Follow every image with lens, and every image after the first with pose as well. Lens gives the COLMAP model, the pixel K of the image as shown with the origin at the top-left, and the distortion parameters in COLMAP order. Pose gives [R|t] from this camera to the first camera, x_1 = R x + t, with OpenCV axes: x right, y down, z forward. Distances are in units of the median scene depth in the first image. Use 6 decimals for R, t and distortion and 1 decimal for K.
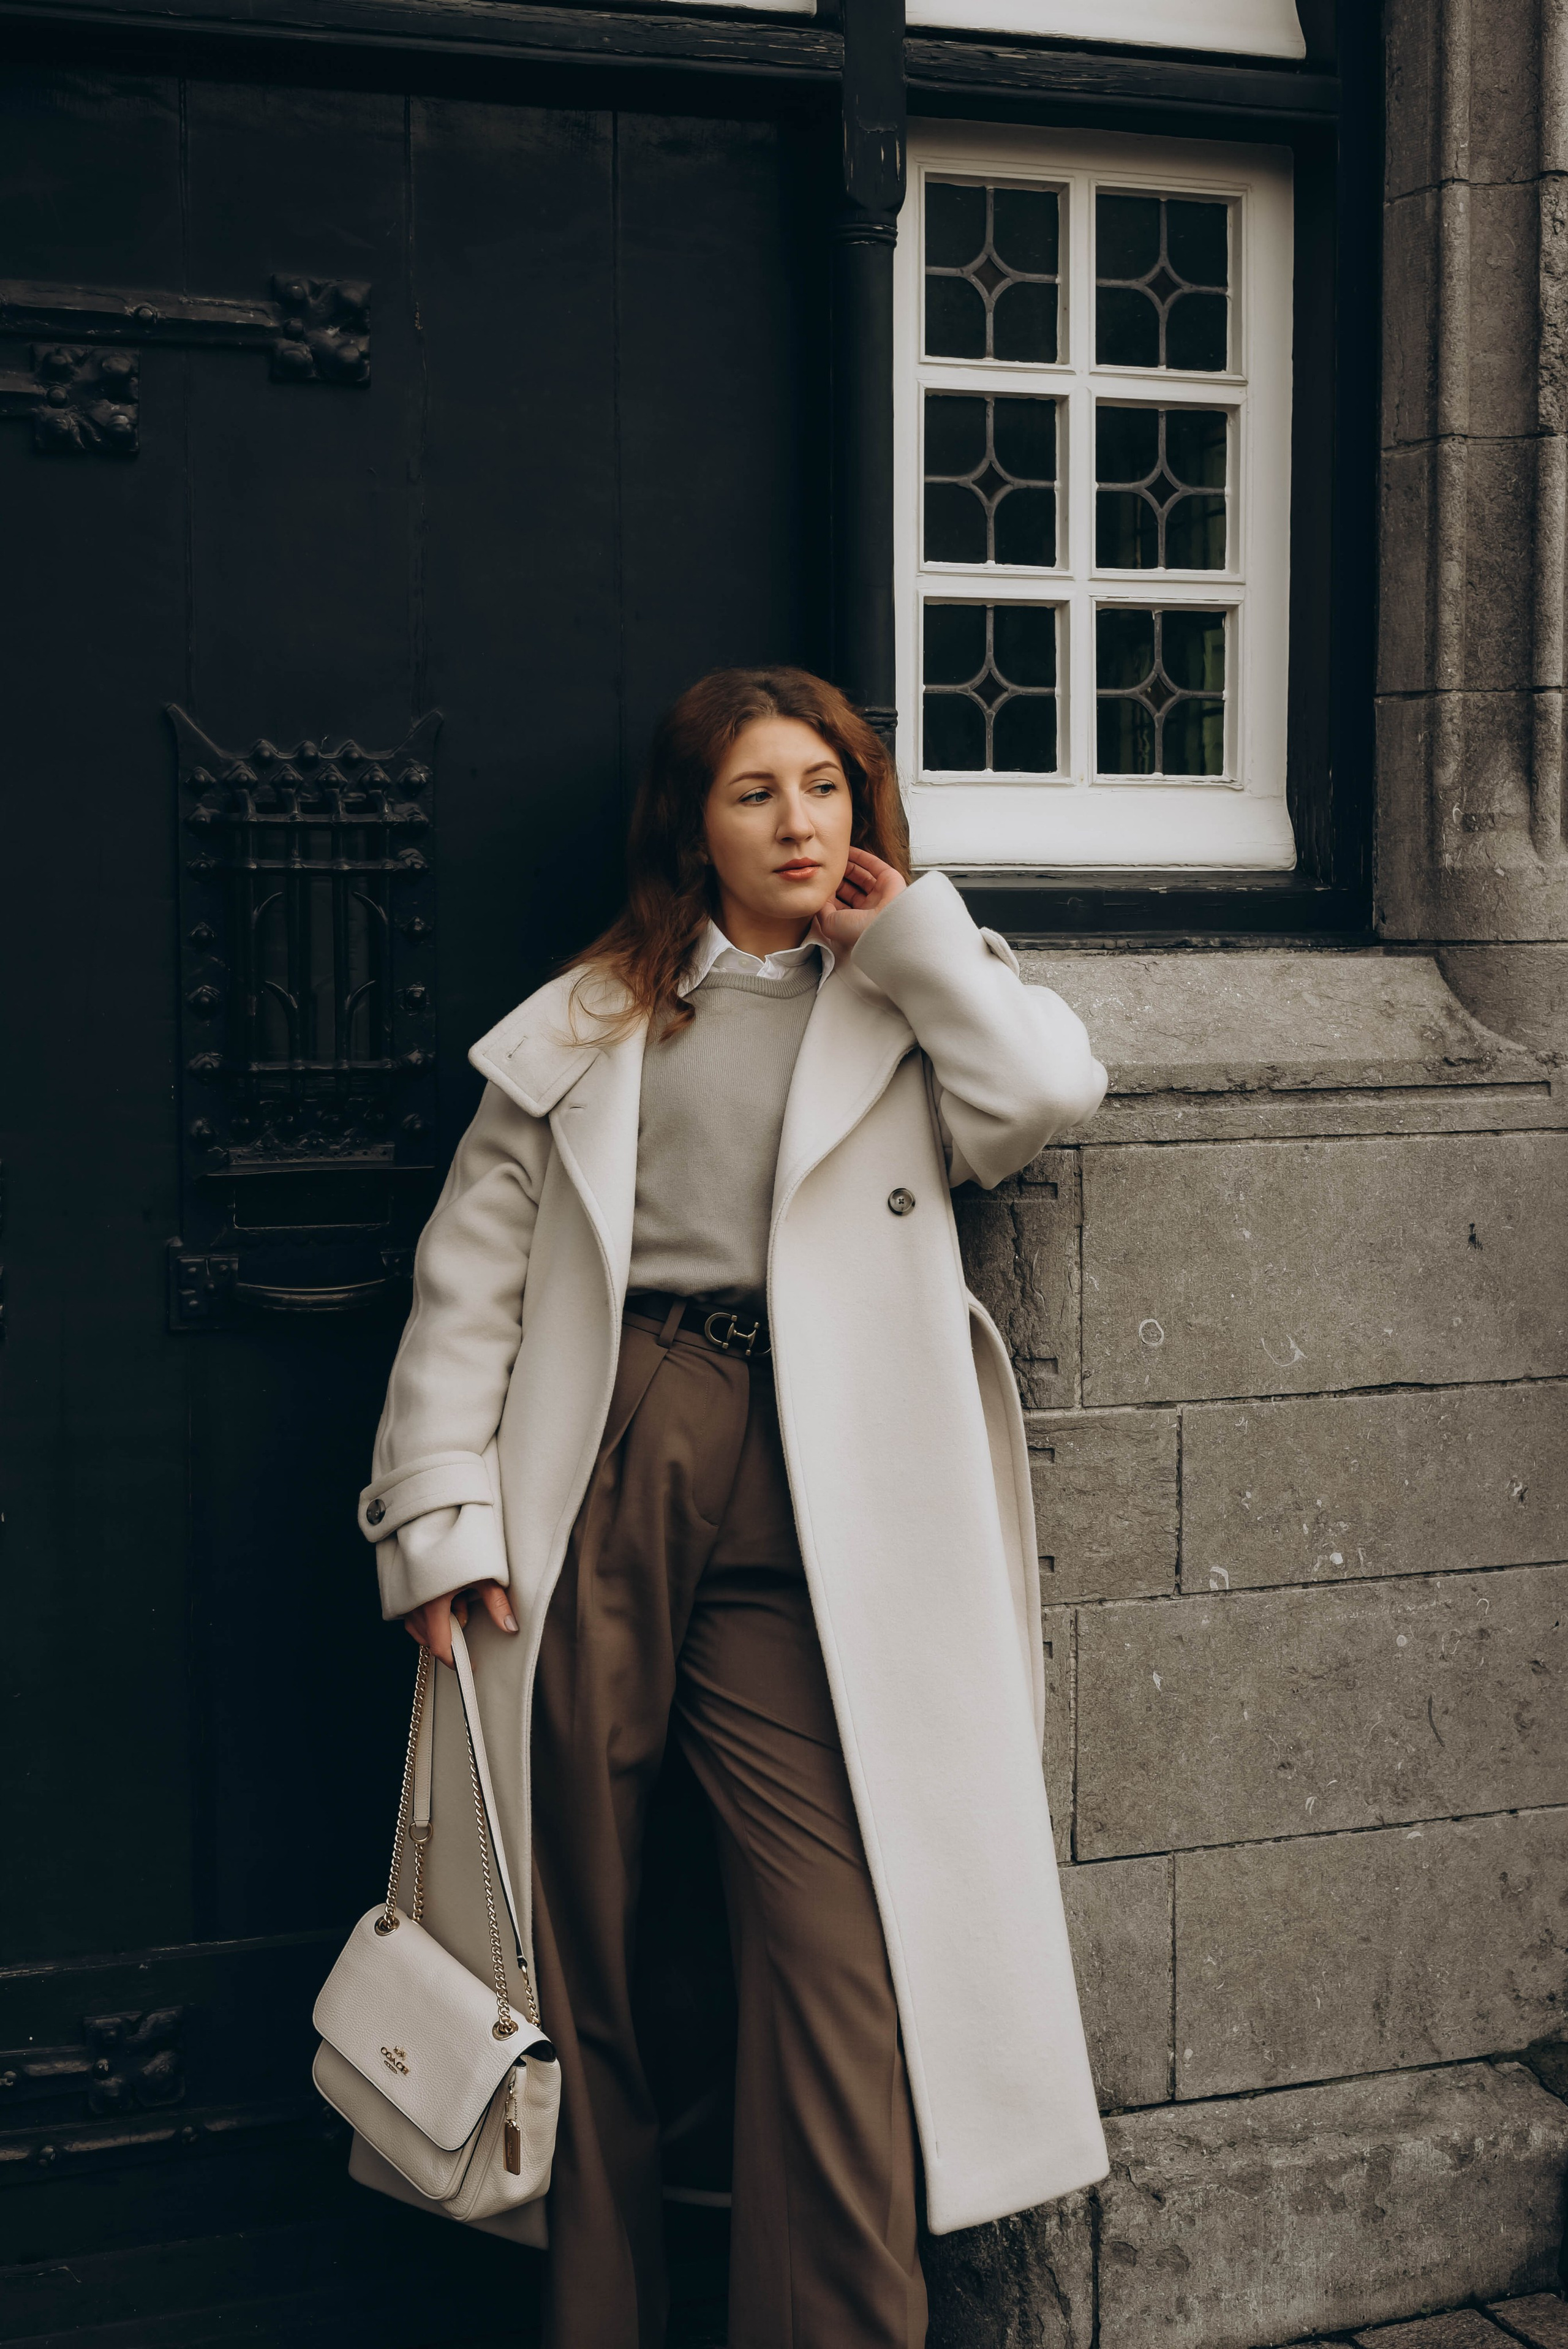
lens RADIAL K [[3323.9, 0, 783.5], [0, 3323.9, 1088.4], [0, 0, 1]] dist [0.004064, -0.036526]
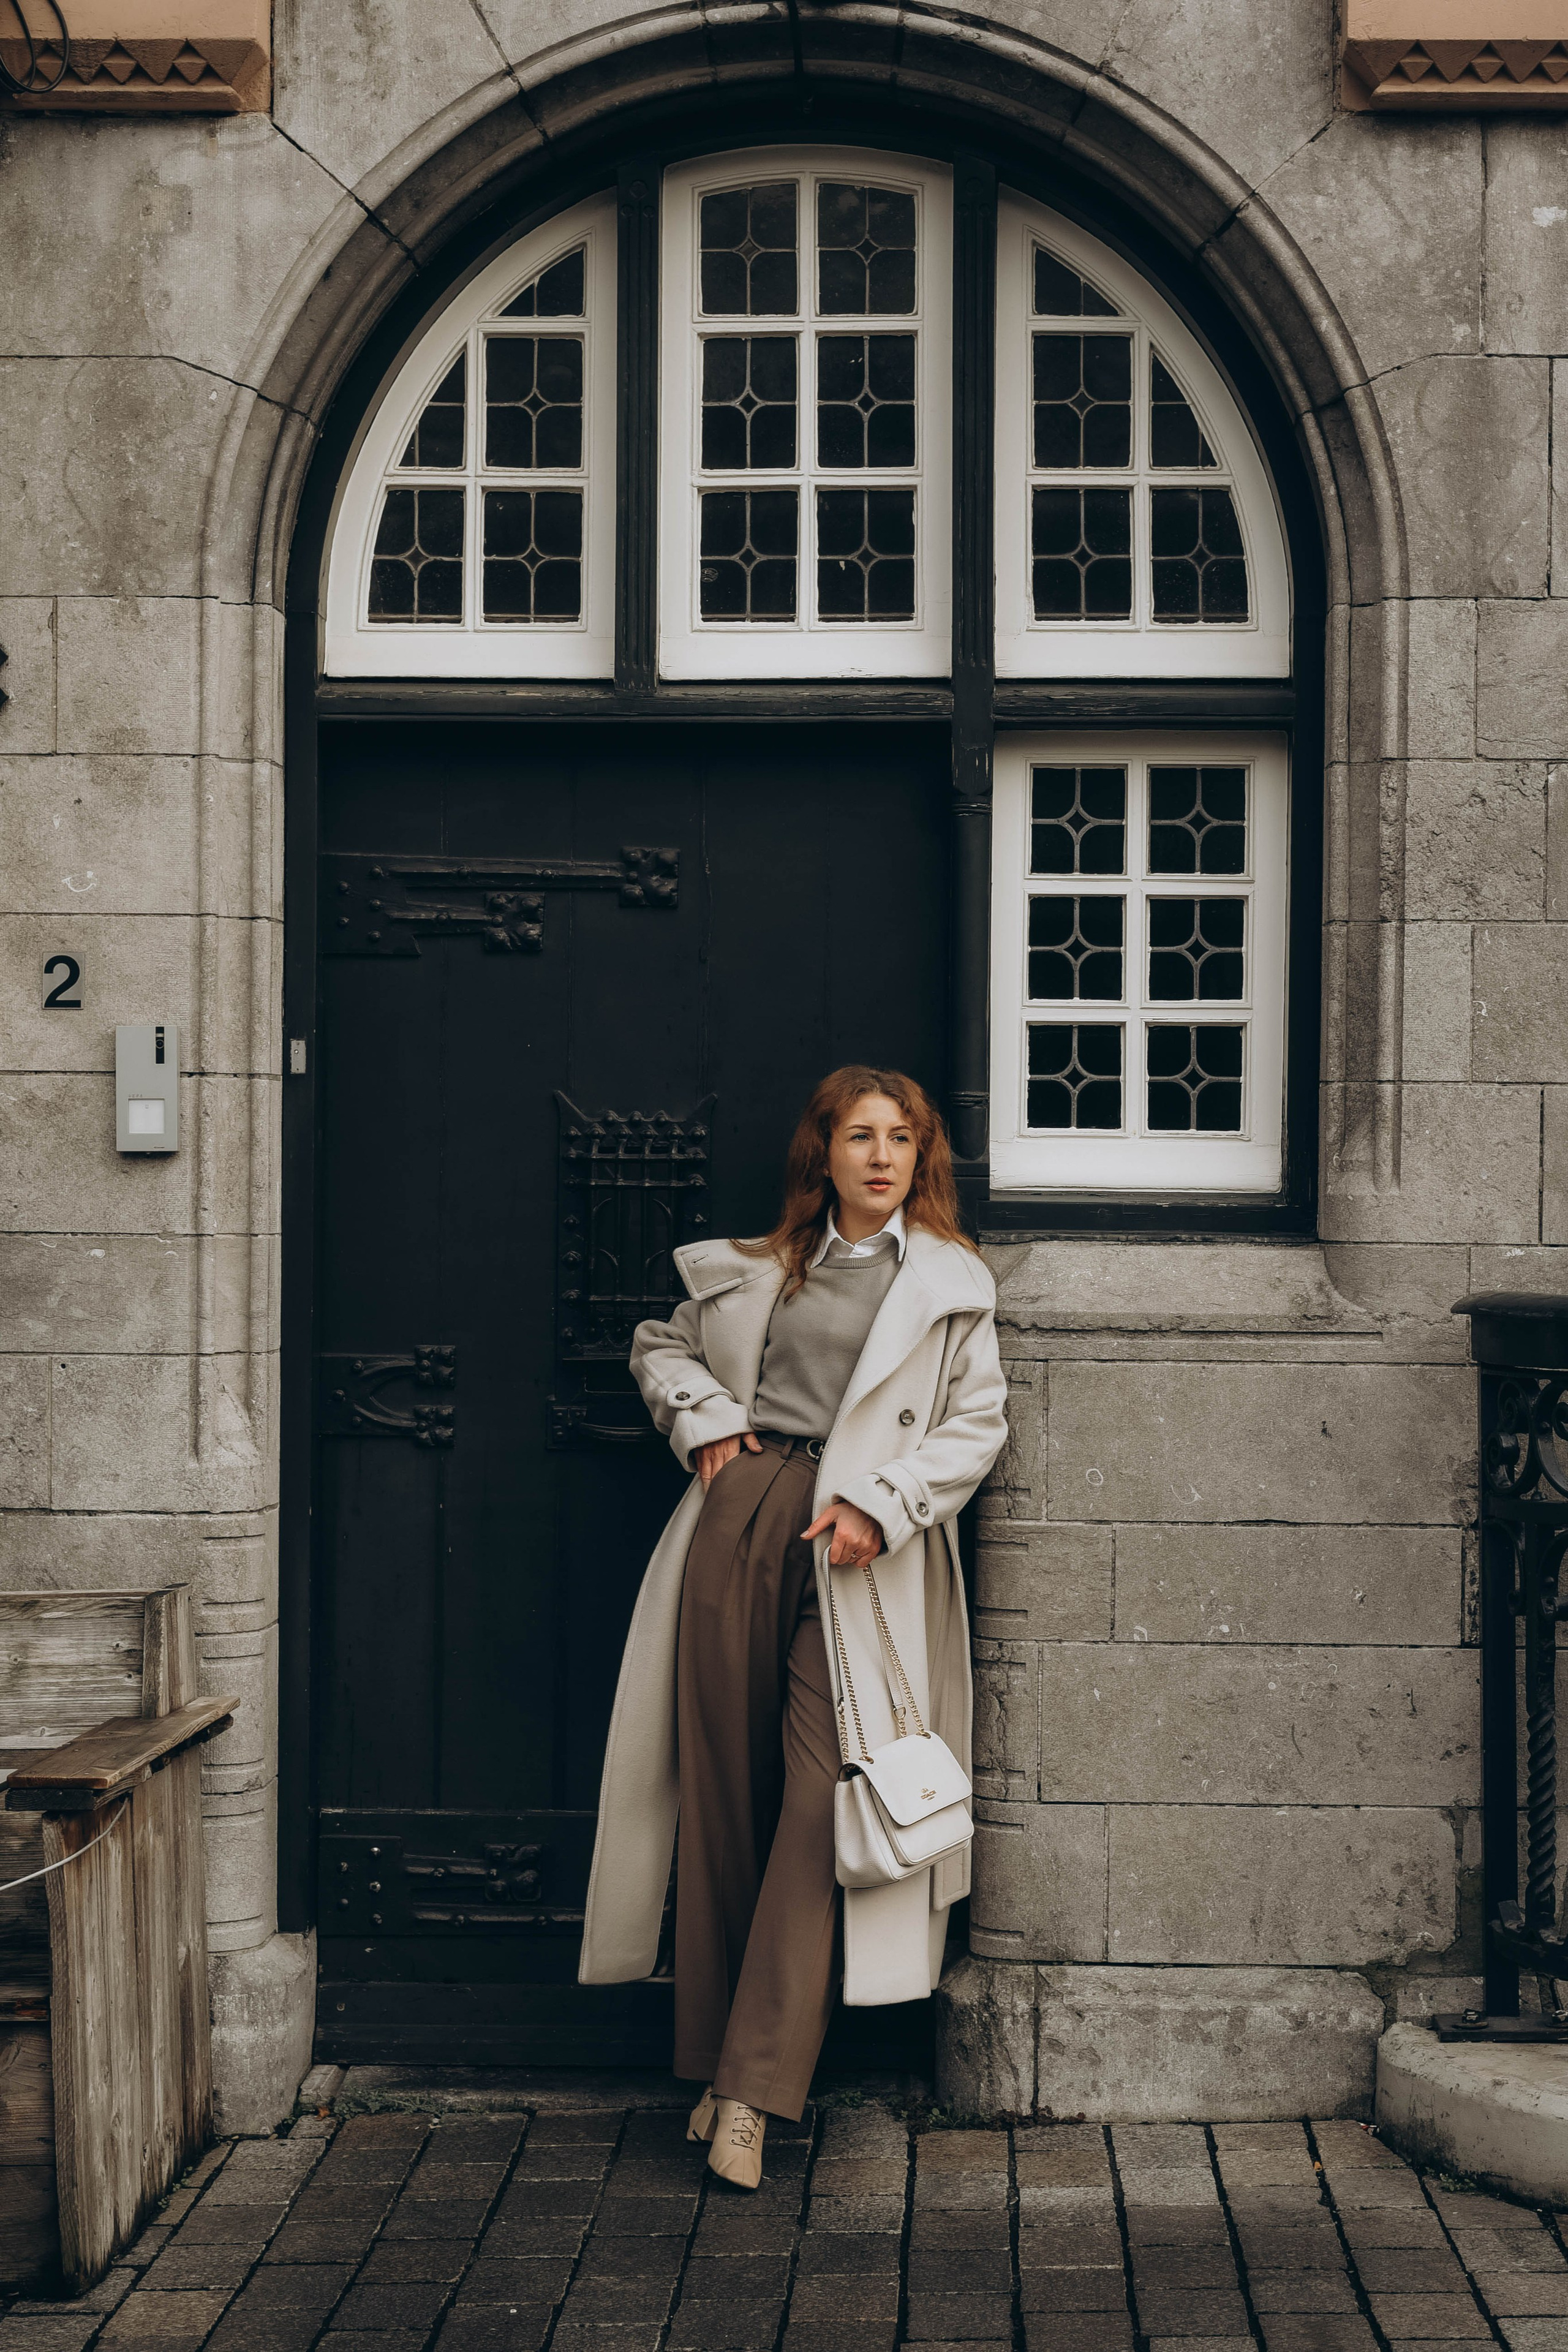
lens RADIAL K [[3328.2, 0, 783.5], [0, 3328.2, 1089.8], [0, 0, 1]] dist [0.004064, -0.036526]
pose [[0.932268, 0.005058, -0.361733, 0.542018], [-0.034435, 0.996603, -0.074811, 0.011204], [0.360126, 0.082200, 0.929275, -0.571455]]
